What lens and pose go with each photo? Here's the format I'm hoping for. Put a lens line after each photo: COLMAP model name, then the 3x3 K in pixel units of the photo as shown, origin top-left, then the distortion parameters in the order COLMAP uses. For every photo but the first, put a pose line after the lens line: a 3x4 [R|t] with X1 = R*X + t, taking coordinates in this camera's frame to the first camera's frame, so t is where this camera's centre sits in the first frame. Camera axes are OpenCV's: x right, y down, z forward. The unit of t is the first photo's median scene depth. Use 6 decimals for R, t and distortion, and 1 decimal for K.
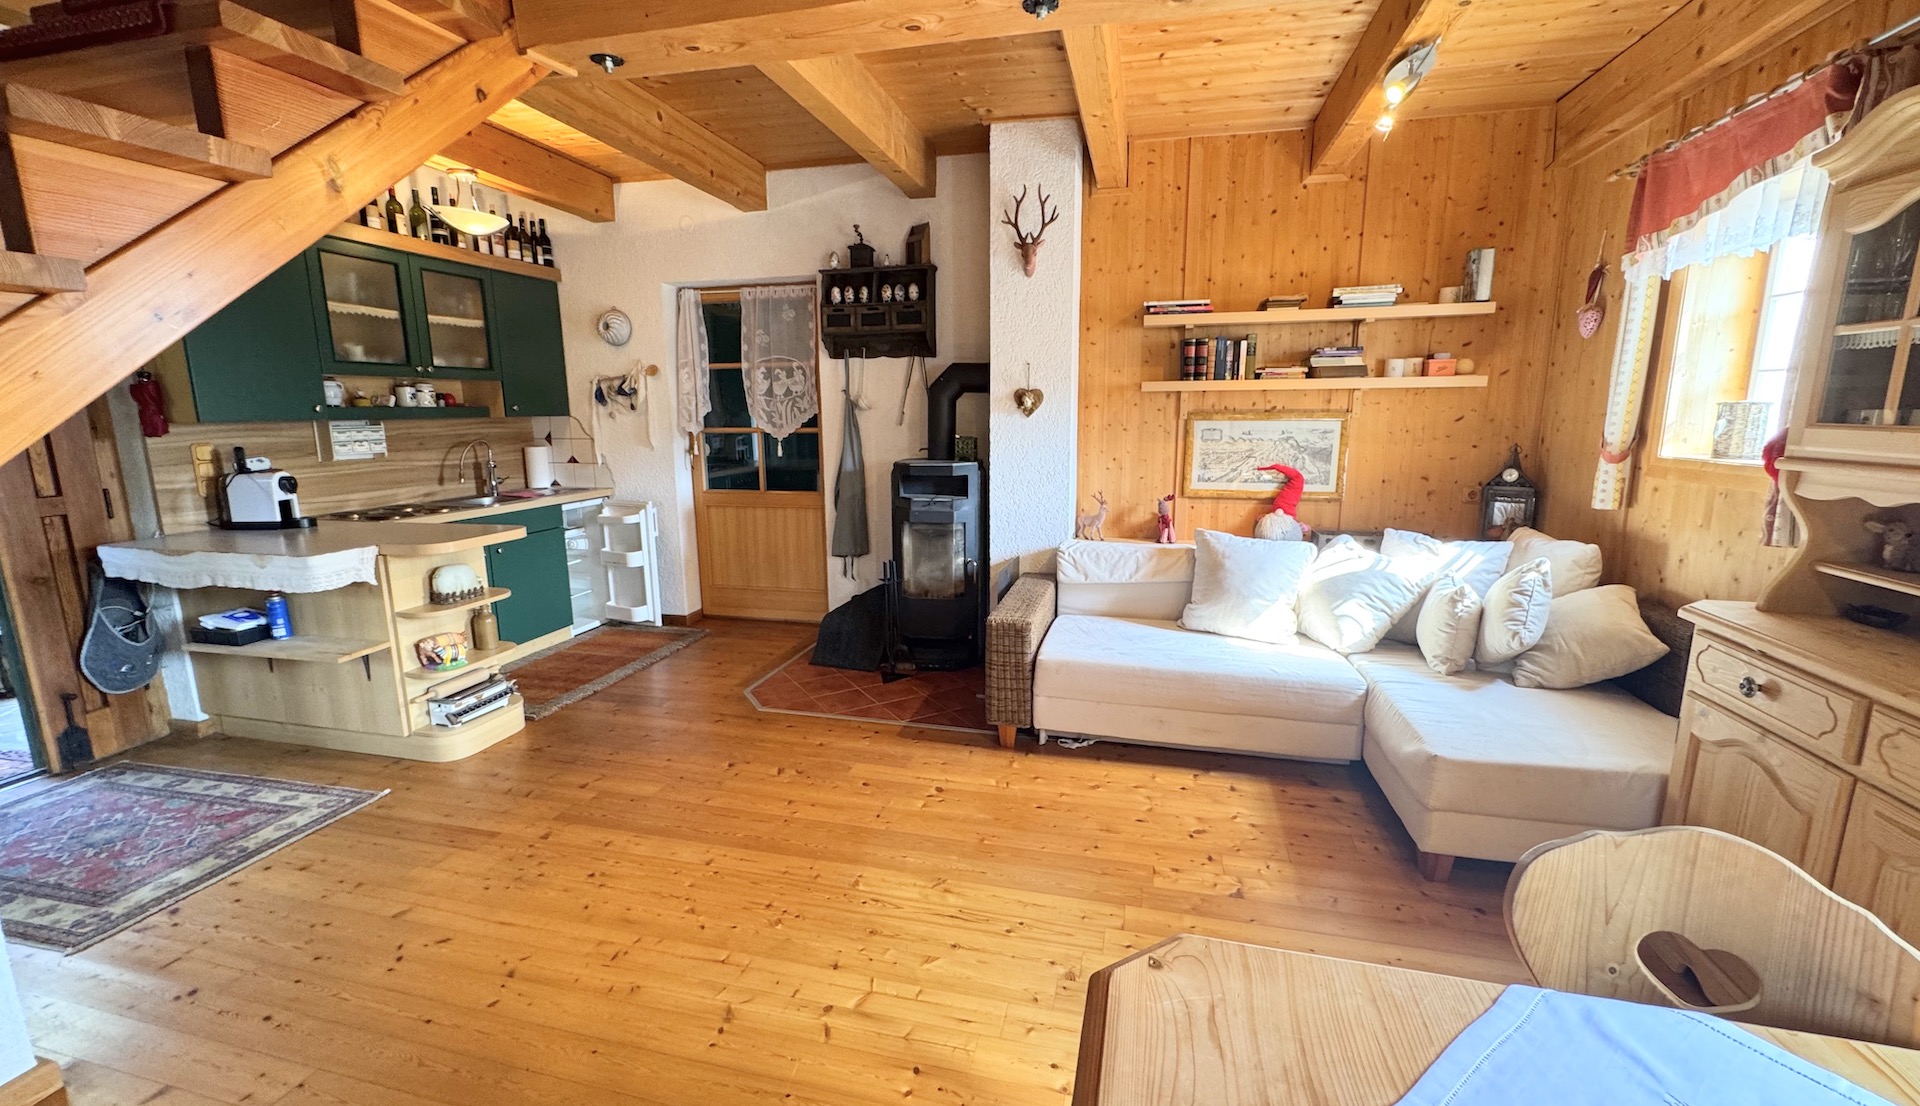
lens RADIAL K [[763.0, 0, 959.1], [0, 763.0, 548.6], [0, 0, 1]] dist [-0.003674, -0.000438]
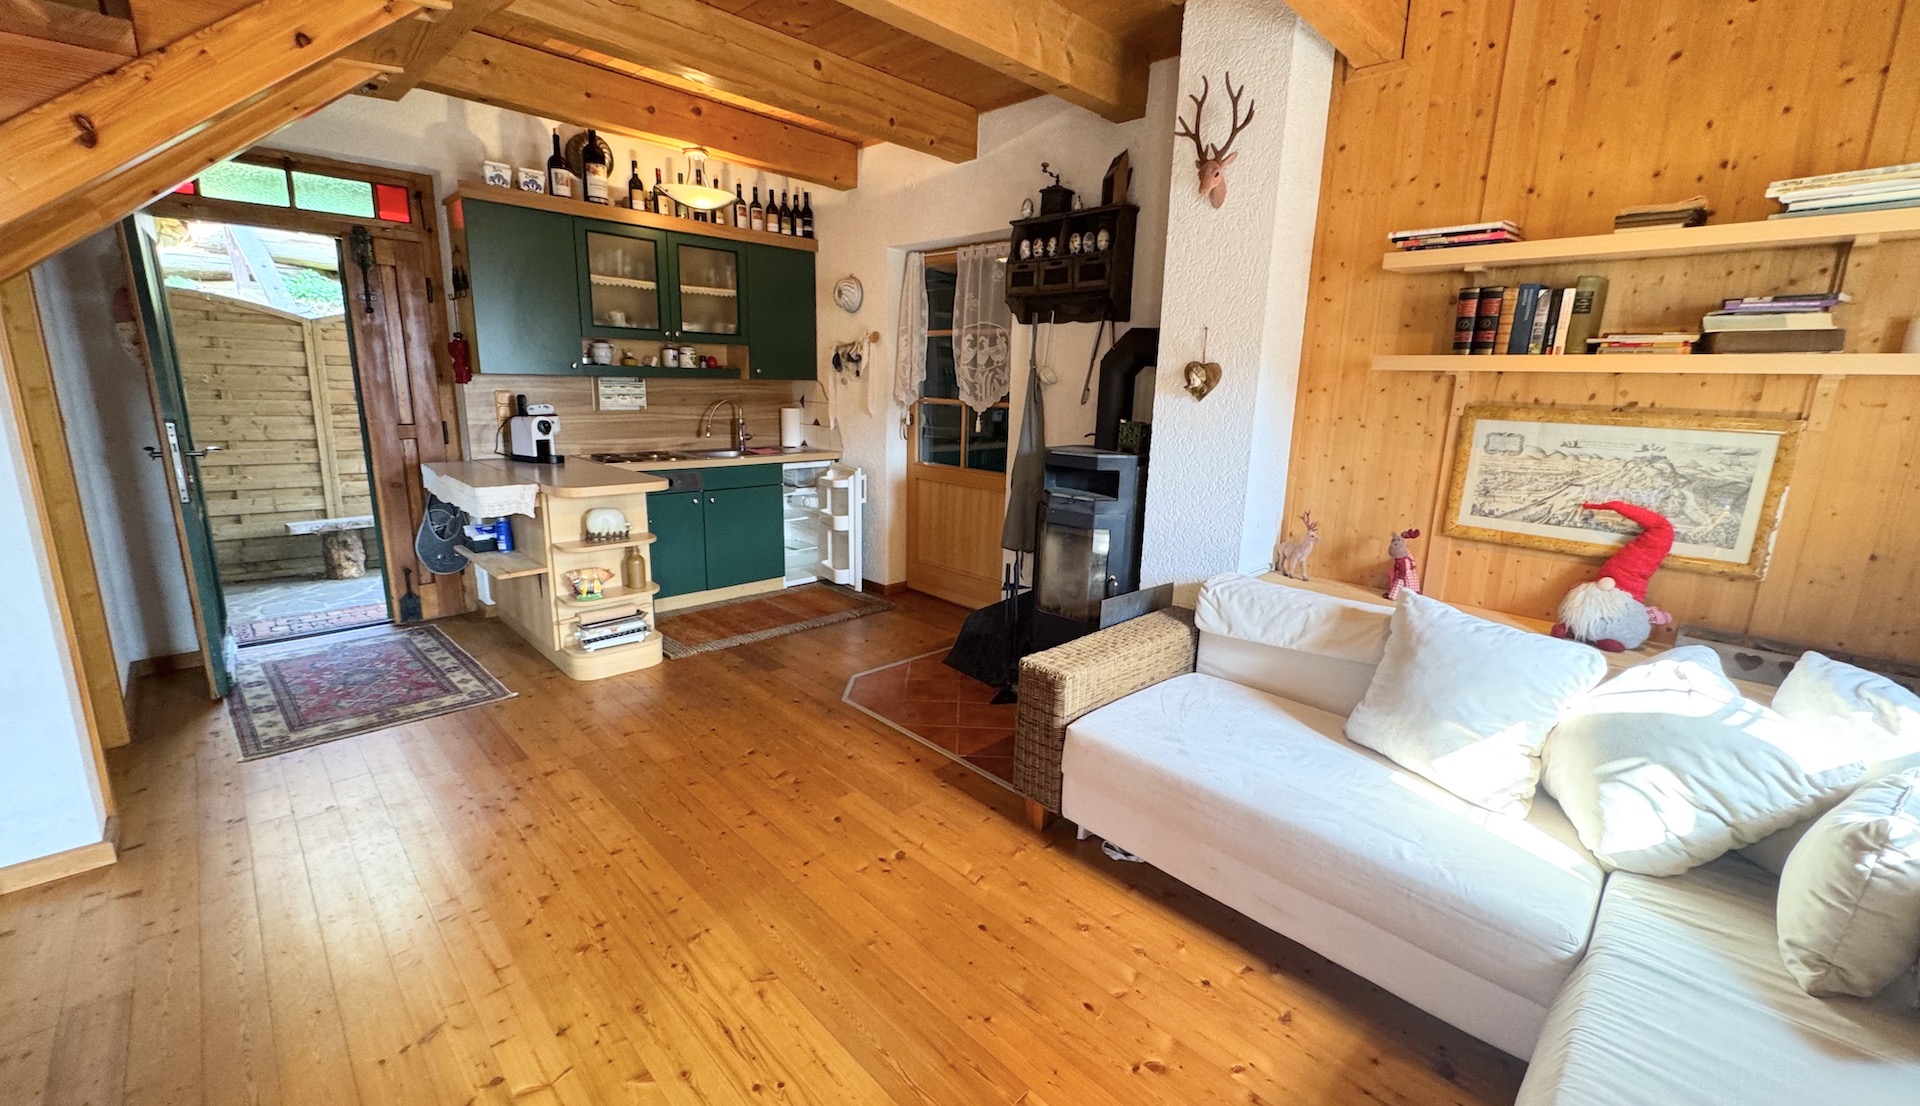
lens RADIAL K [[763.0, 0, 961.7], [0, 763.0, 547.0], [0, 0, 1]] dist [-0.003674, -0.000438]
pose [[0.854097, 0.141900, -0.500383, 0.303956], [-0.127685, 0.989827, 0.062755, -0.051867], [0.504198, 0.010292, 0.863527, 0.260661]]
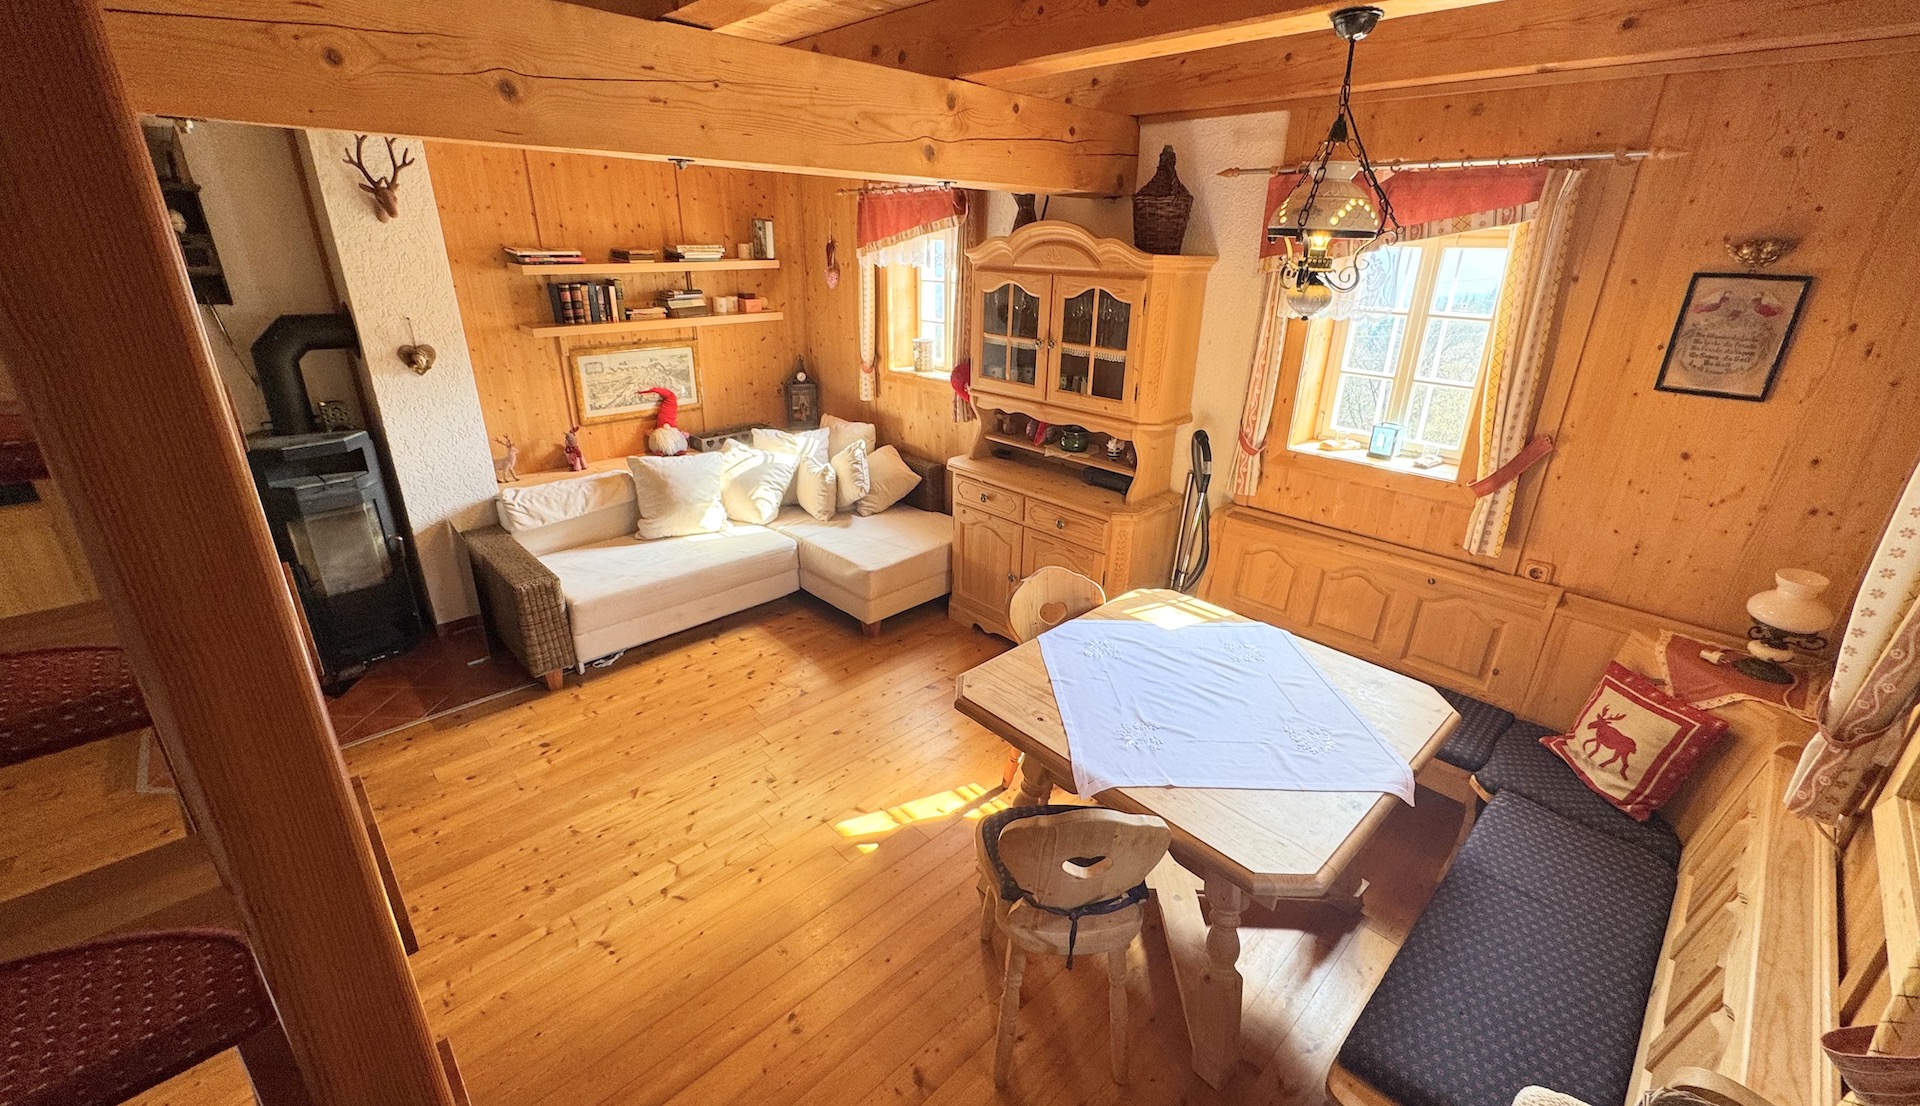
lens RADIAL K [[763.0, 0, 955.5], [0, 763.0, 543.0], [0, 0, 1]] dist [-0.003674, -0.000438]
pose [[0.533341, -0.302653, 0.789904, -0.392391], [0.138438, 0.952442, 0.271457, -0.148107], [-0.834495, -0.035426, 0.549876, -0.088735]]
